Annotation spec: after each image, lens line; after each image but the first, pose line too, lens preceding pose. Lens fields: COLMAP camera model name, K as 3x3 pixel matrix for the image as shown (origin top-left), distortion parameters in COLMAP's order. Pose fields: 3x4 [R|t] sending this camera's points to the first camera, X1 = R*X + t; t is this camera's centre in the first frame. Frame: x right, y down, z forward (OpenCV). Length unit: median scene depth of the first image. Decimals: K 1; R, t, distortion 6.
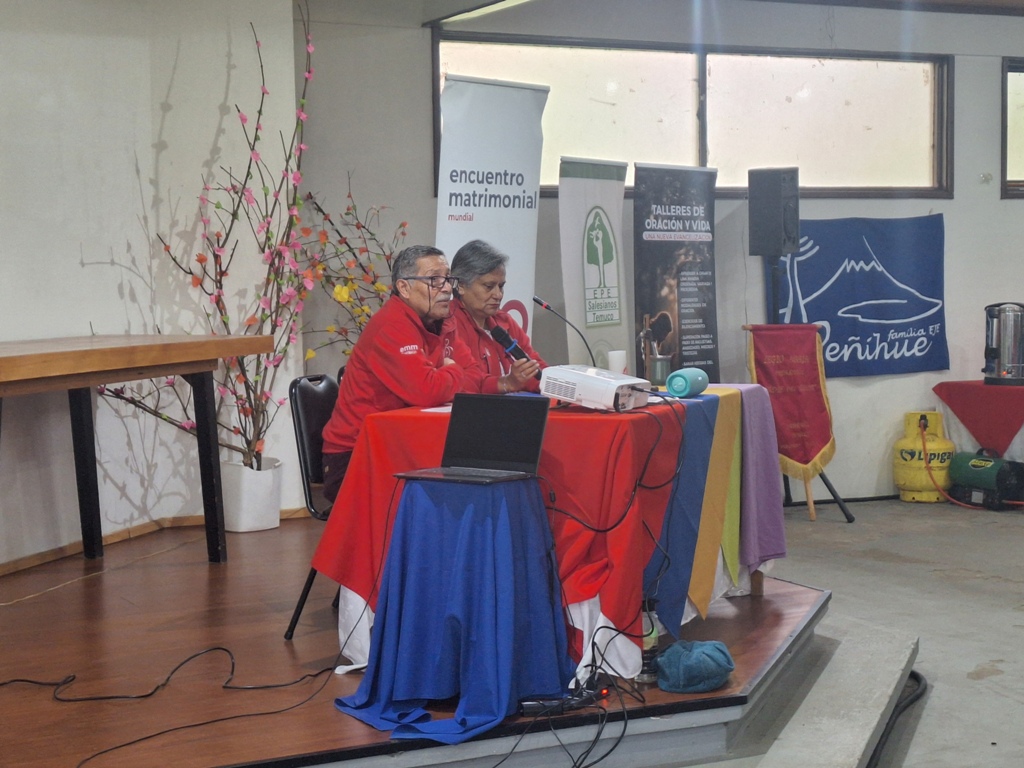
lens RADIAL K [[1775.1, 0, 507.2], [0, 1775.1, 391.8], [0, 0, 1]] dist [0.099585, 0.000000]
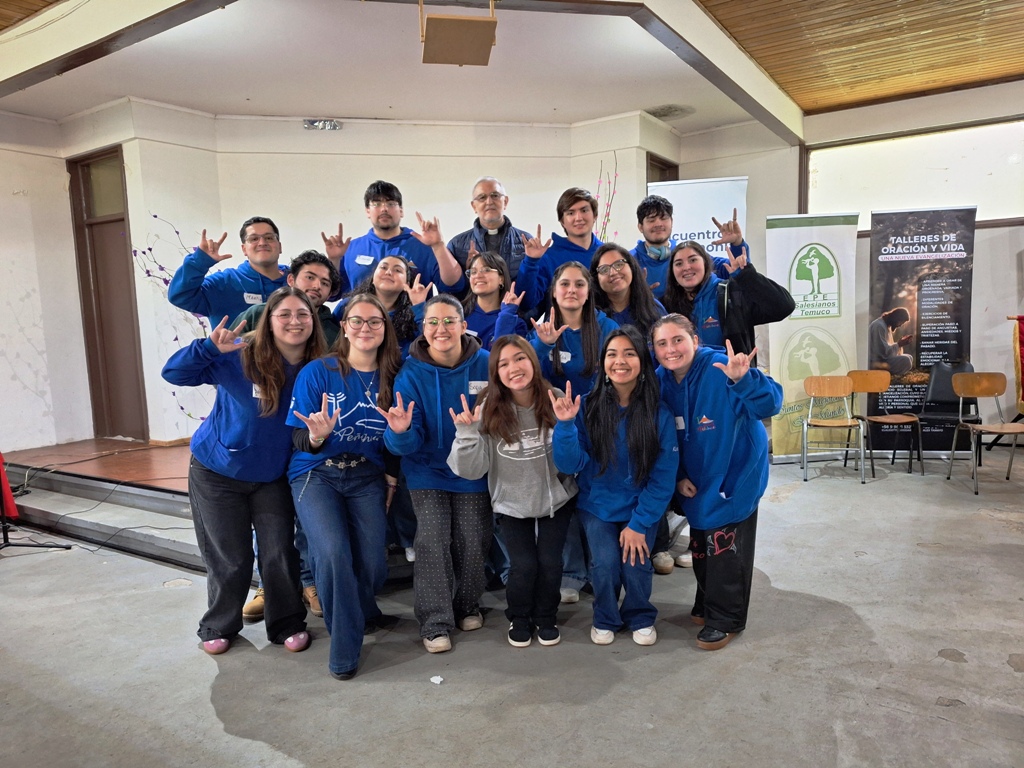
lens RADIAL K [[712.2, 0, 511.5], [0, 712.2, 388.2], [0, 0, 1]] dist [0.077337, -0.093349]
pose [[0.511721, 0.090378, -0.854385, 0.482808], [-0.026992, 0.995652, 0.089154, -0.024202], [0.858727, -0.022560, 0.511936, 0.425306]]
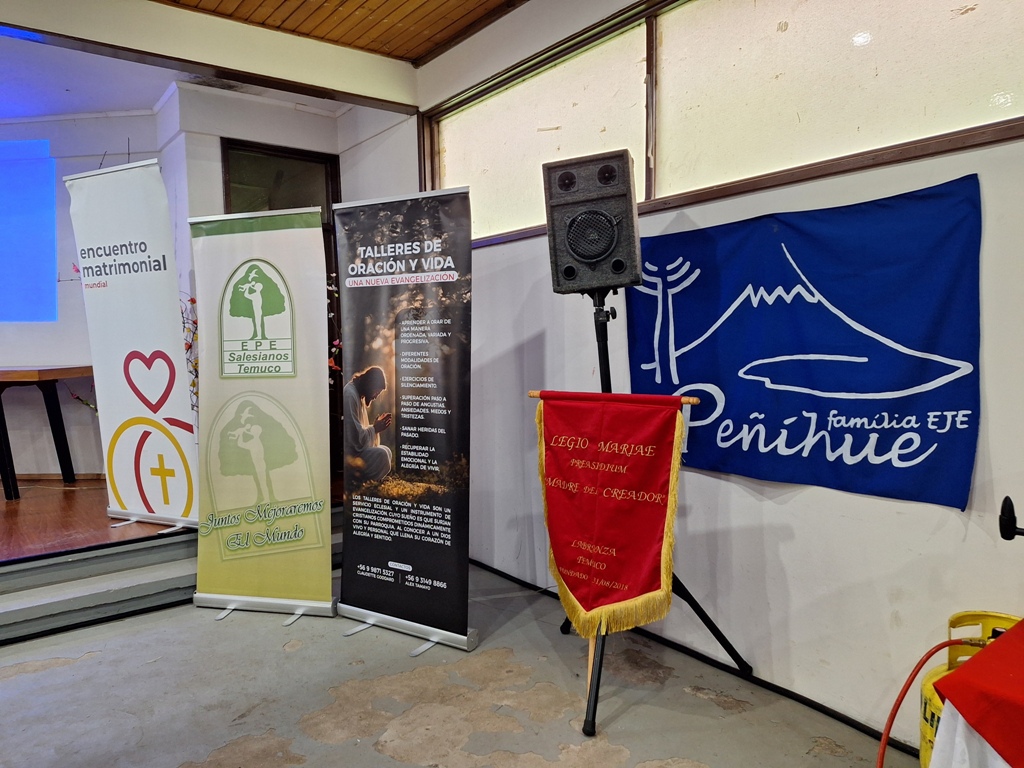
lens RADIAL K [[712.2, 0, 504.0], [0, 712.2, 374.4], [0, 0, 1]] dist [0.077337, -0.093349]
pose [[0.183630, 0.063180, -0.980963, 0.482444], [-0.045222, 0.997419, 0.055775, -0.068242], [0.981955, 0.034119, 0.186013, 1.066348]]
